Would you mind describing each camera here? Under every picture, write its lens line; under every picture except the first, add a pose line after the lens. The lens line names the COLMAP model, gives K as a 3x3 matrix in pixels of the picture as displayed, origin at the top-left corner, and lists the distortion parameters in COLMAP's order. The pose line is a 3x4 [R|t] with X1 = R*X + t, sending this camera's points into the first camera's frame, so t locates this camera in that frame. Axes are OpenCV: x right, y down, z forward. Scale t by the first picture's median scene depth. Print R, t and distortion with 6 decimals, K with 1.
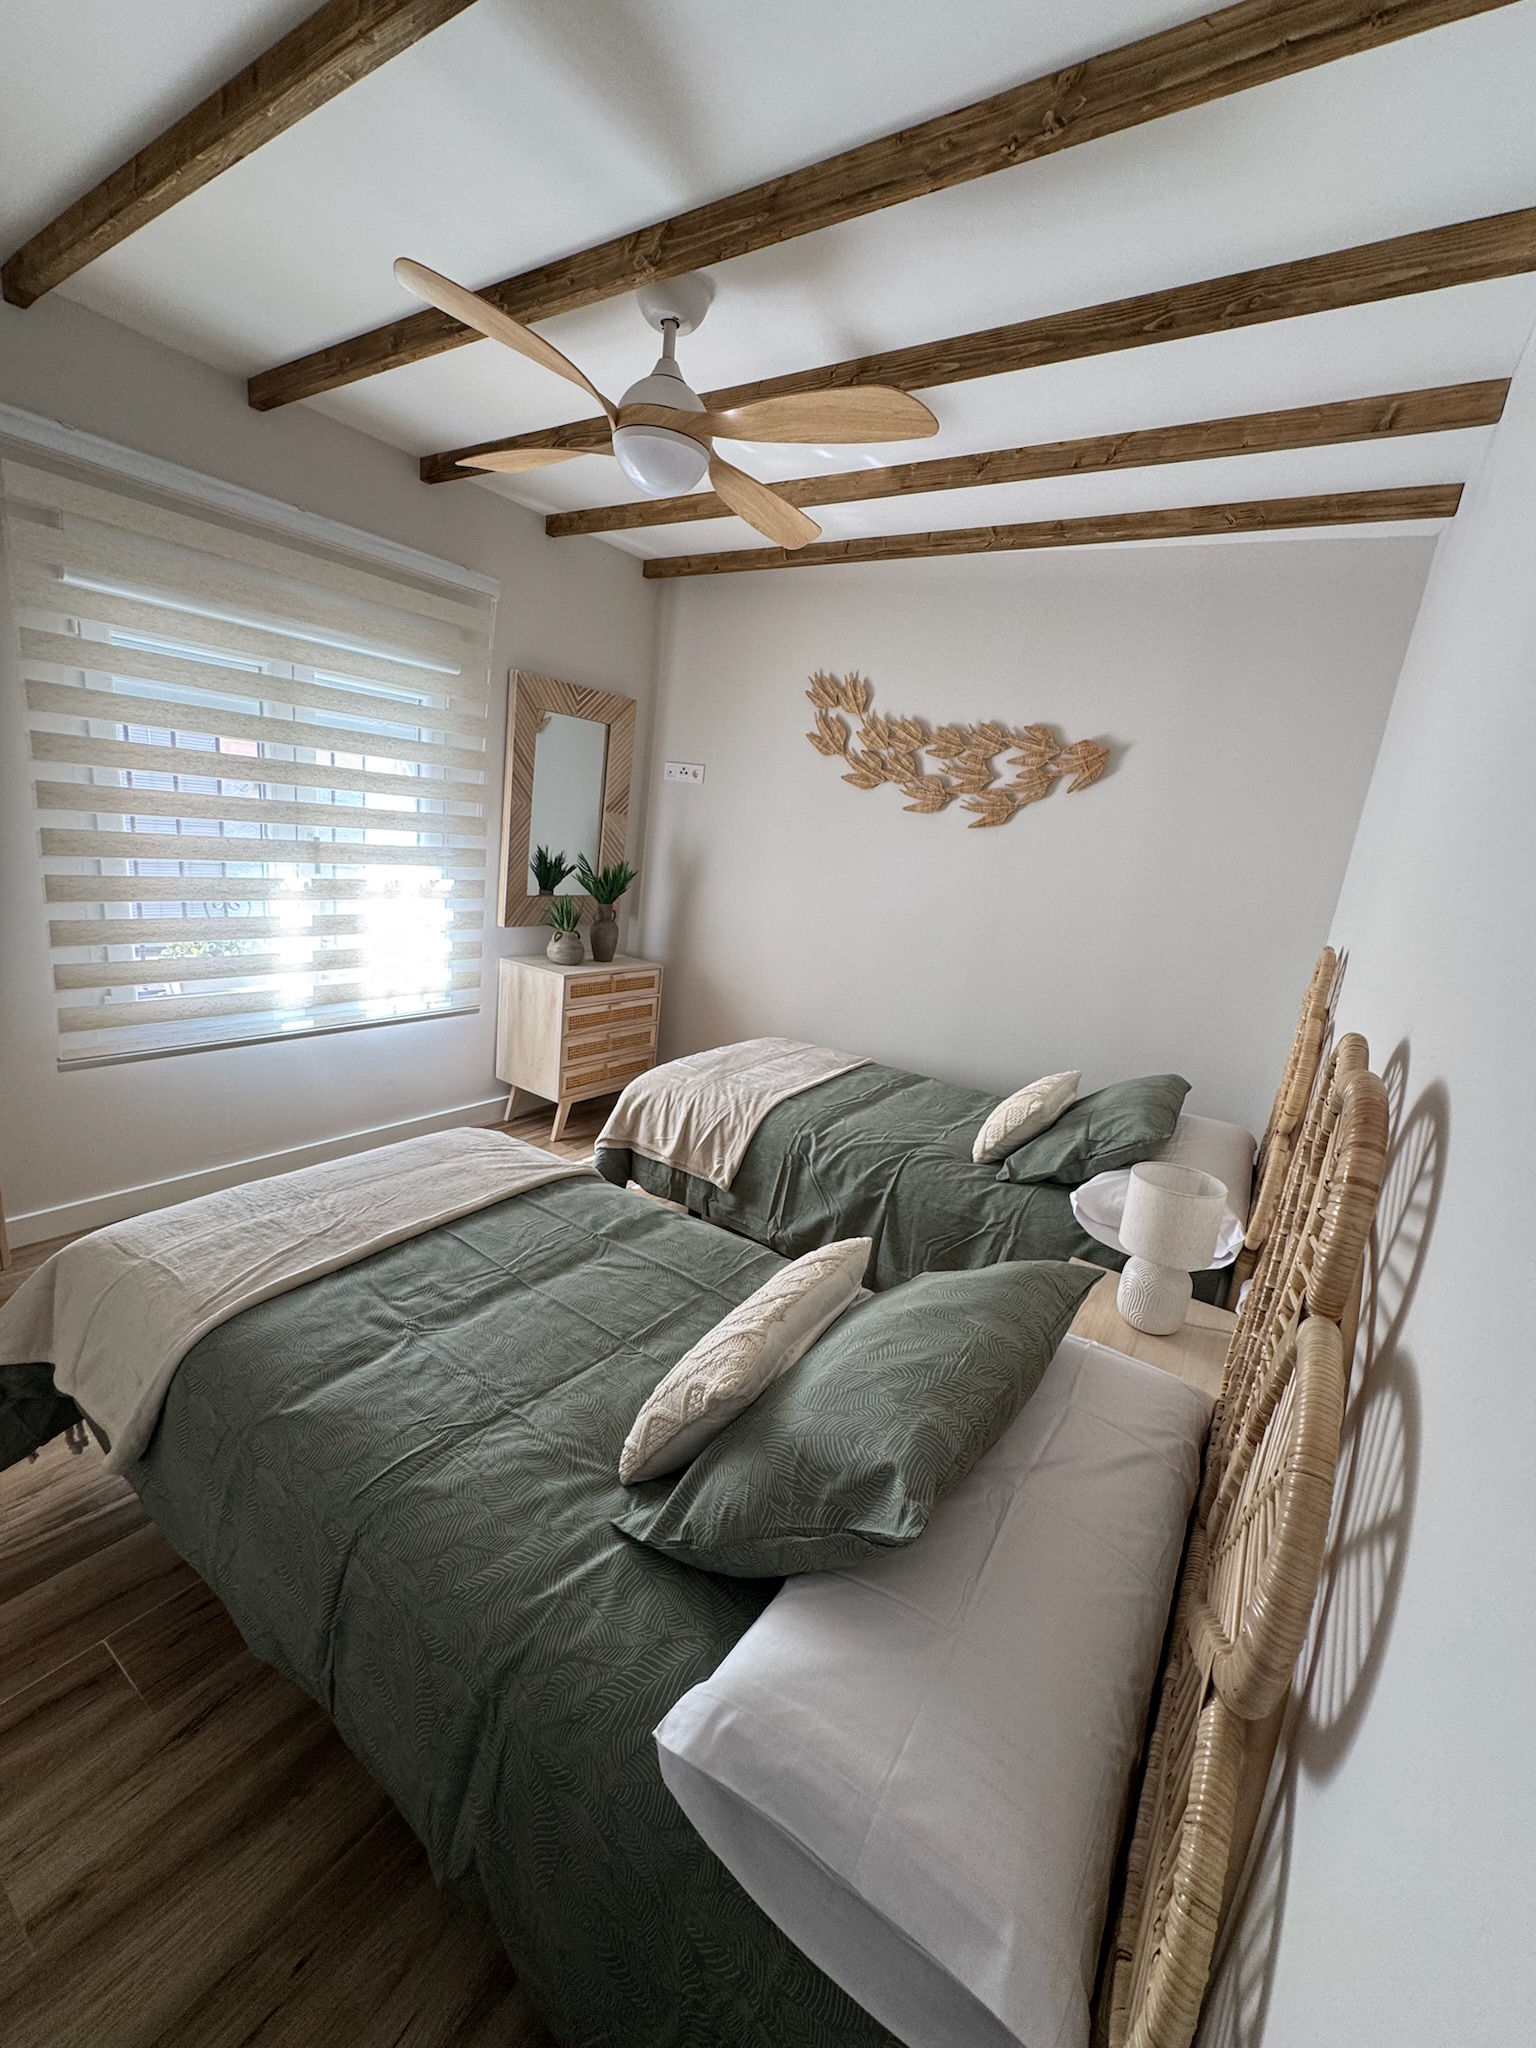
lens RADIAL K [[819.7, 0, 768.0], [0, 819.7, 1024.0], [0, 0, 1]] dist [-0.000551, -0.000122]
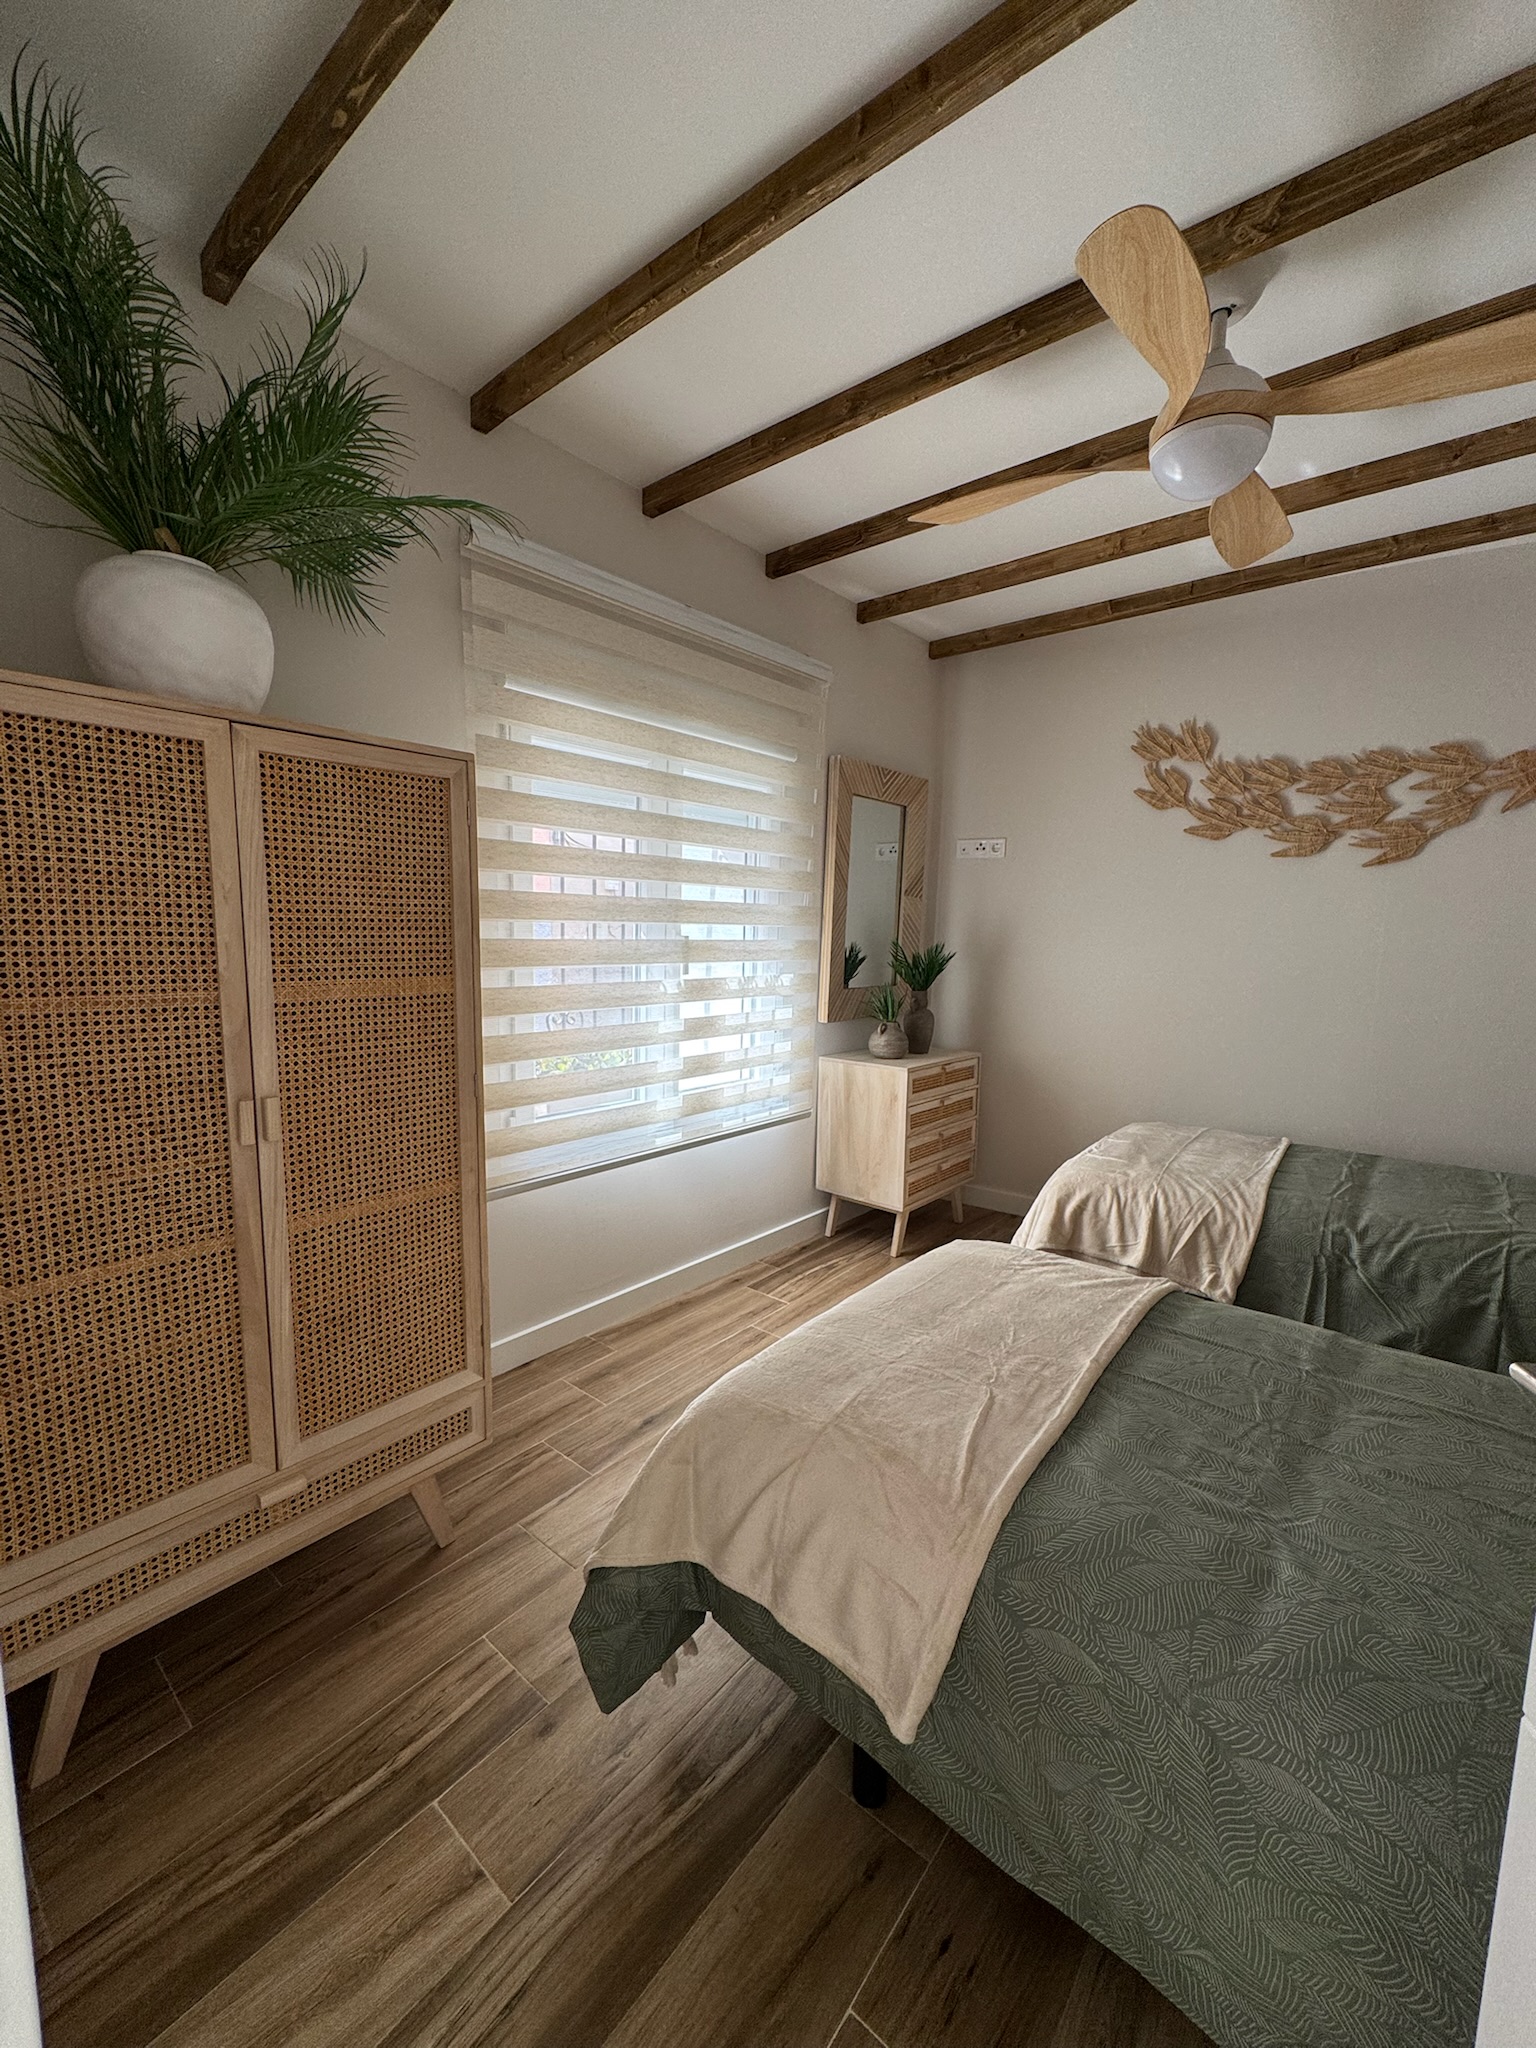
lens RADIAL K [[819.7, 0, 768.0], [0, 819.7, 1024.0], [0, 0, 1]] dist [-0.000551, -0.000122]
pose [[0.991183, -0.080037, -0.105596, -0.316573], [0.065562, 0.988801, -0.134065, 0.003807], [0.115143, 0.125960, 0.985330, 0.082561]]
